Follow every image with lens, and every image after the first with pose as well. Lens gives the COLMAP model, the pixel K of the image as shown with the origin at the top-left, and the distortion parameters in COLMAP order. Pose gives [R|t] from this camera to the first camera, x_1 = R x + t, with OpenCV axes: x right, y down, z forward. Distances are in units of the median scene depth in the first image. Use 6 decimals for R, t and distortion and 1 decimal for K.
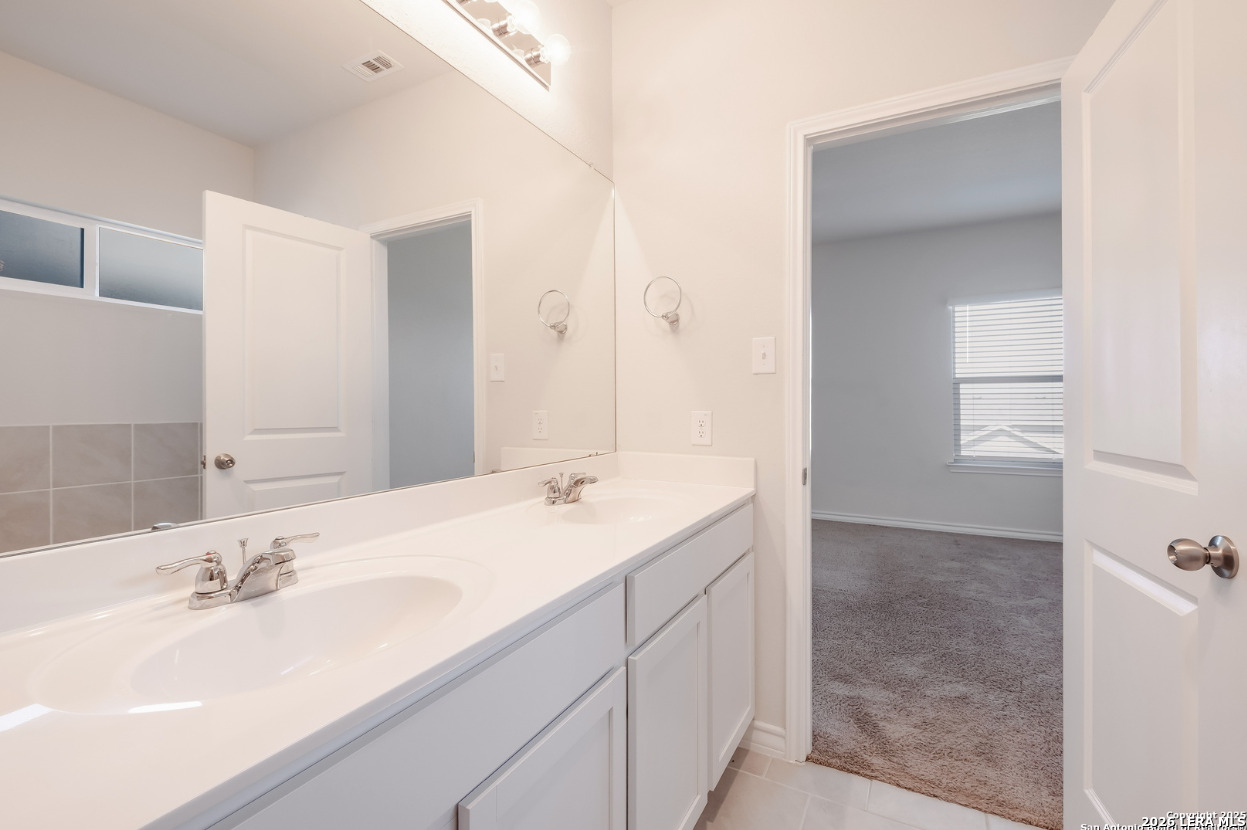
lens RADIAL K [[539.7, 0, 627.5], [0, 539.7, 396.0], [0, 0, 1]] dist [-0.000518, -0.000117]
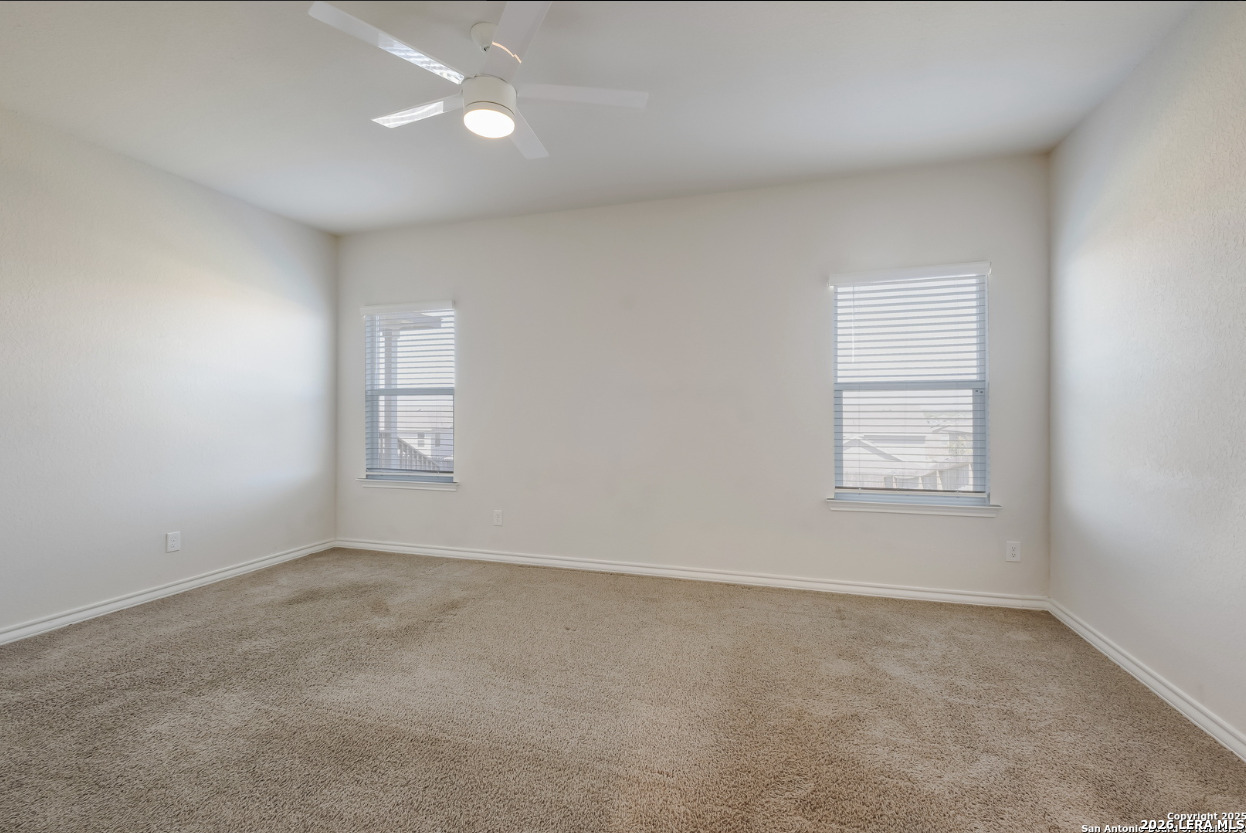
lens RADIAL K [[539.3, 0, 622.4], [0, 539.3, 417.5], [0, 0, 1]] dist [-0.000518, -0.000117]
pose [[0.979538, -0.001446, 0.201254, 0.177433], [-0.001788, 0.999872, 0.015886, 0.002548], [-0.201251, -0.015921, 0.979410, 0.348070]]
